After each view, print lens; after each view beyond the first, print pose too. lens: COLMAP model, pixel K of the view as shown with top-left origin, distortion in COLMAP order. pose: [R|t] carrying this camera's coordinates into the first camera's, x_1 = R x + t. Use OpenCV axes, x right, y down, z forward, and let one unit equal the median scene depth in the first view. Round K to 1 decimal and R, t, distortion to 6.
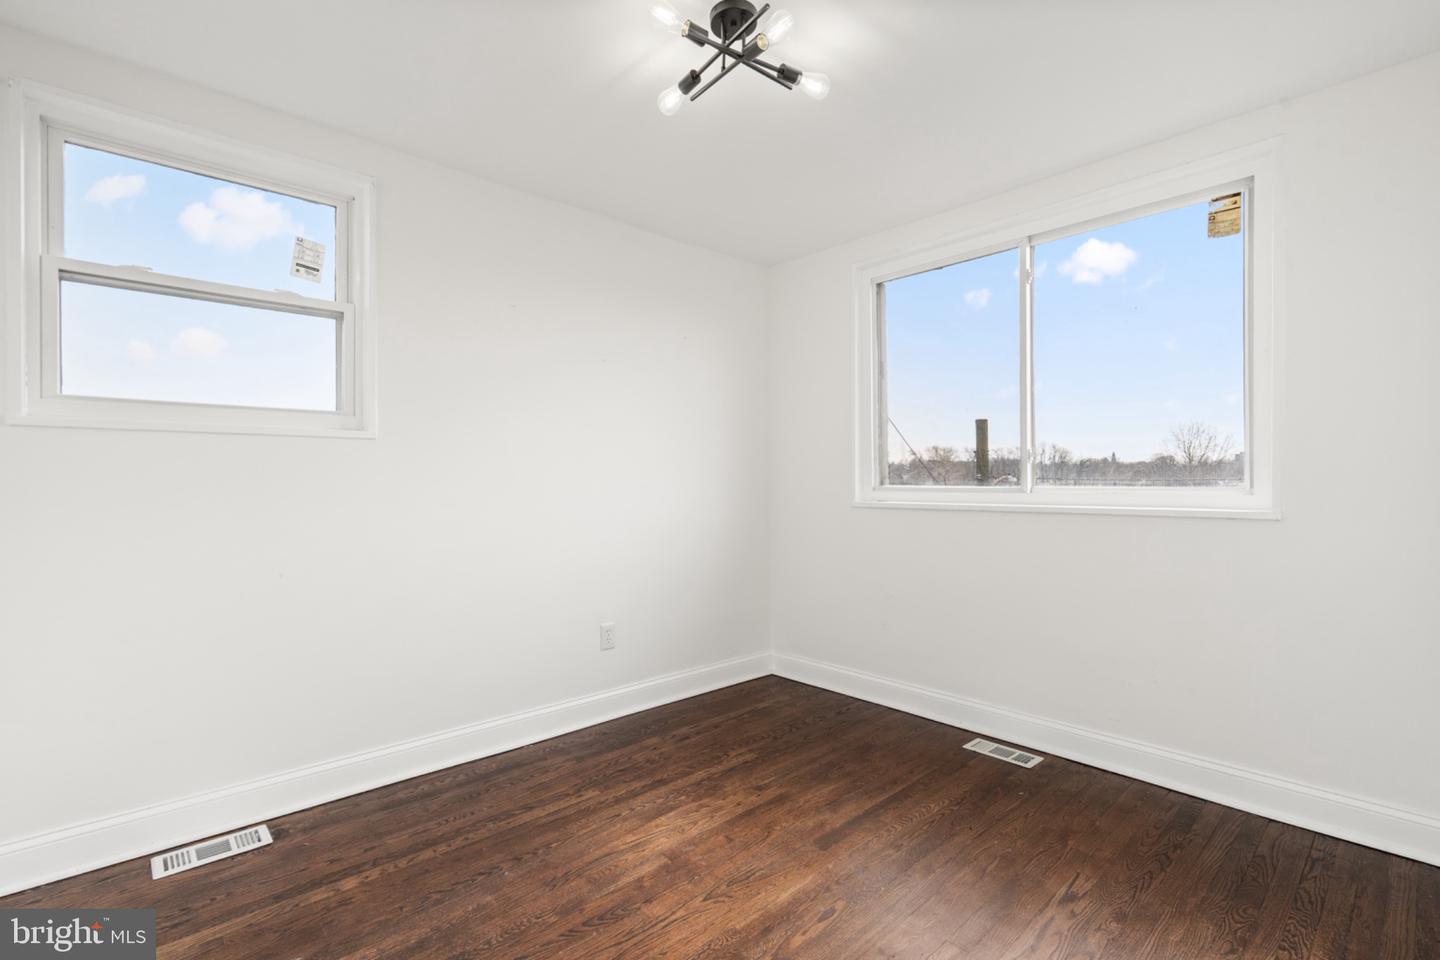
lens RADIAL K [[658.2, 0, 719.0], [0, 658.2, 478.3], [0, 0, 1]] dist [-0.004596, 0.000168]
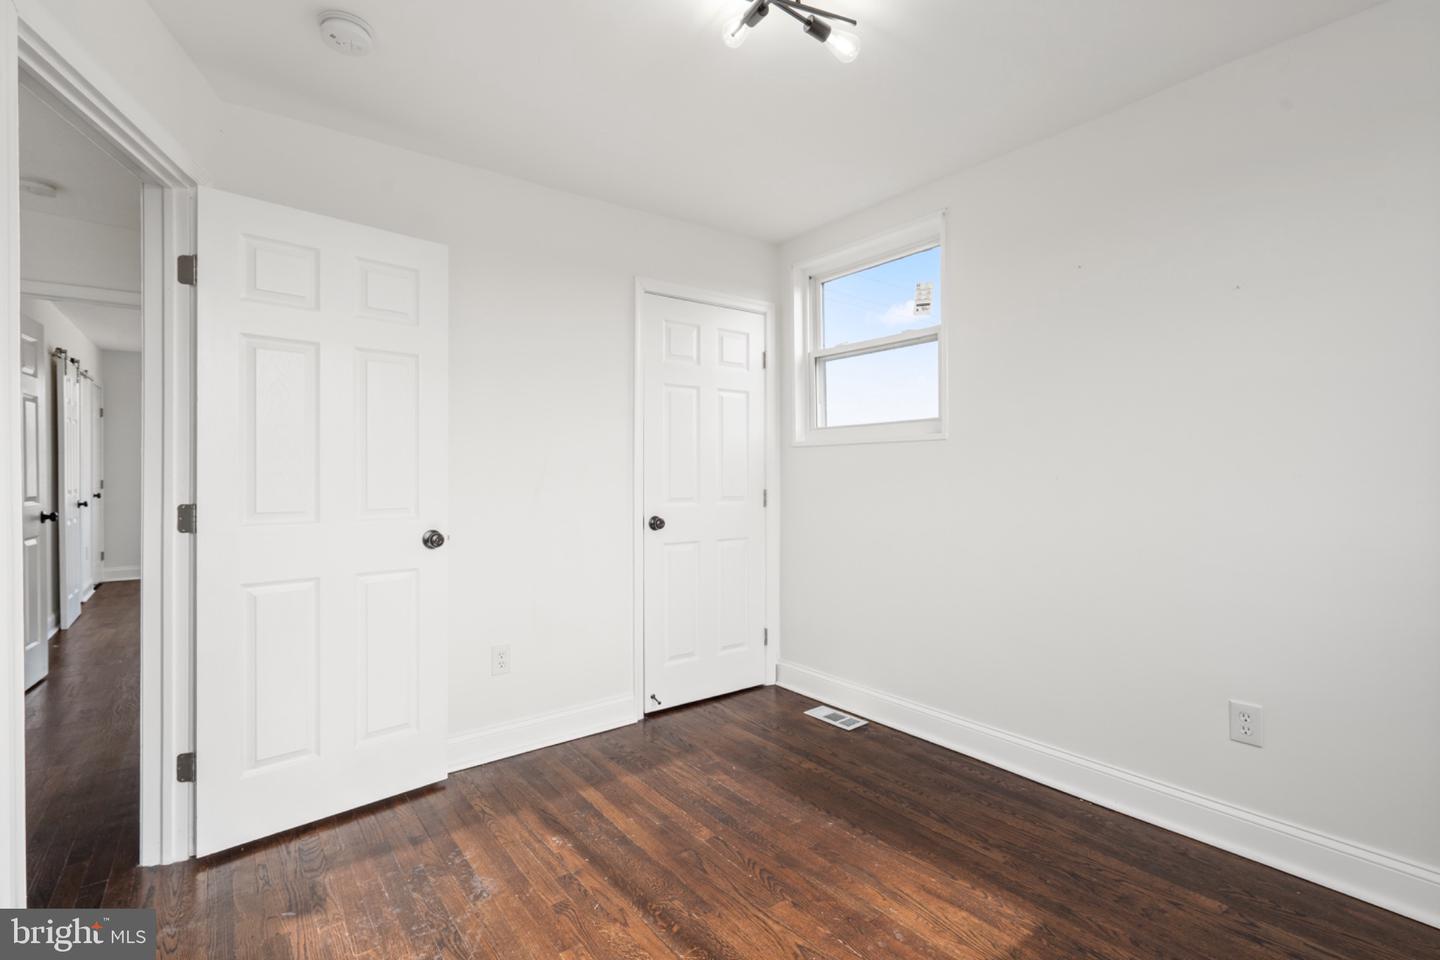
lens RADIAL K [[658.2, 0, 719.0], [0, 658.2, 478.3], [0, 0, 1]] dist [-0.004596, 0.000168]
pose [[-0.089052, 0.005544, -0.996012, 0.697463], [0.006616, 0.999966, 0.004975, -0.000992], [0.996005, -0.006147, -0.089085, 0.775932]]
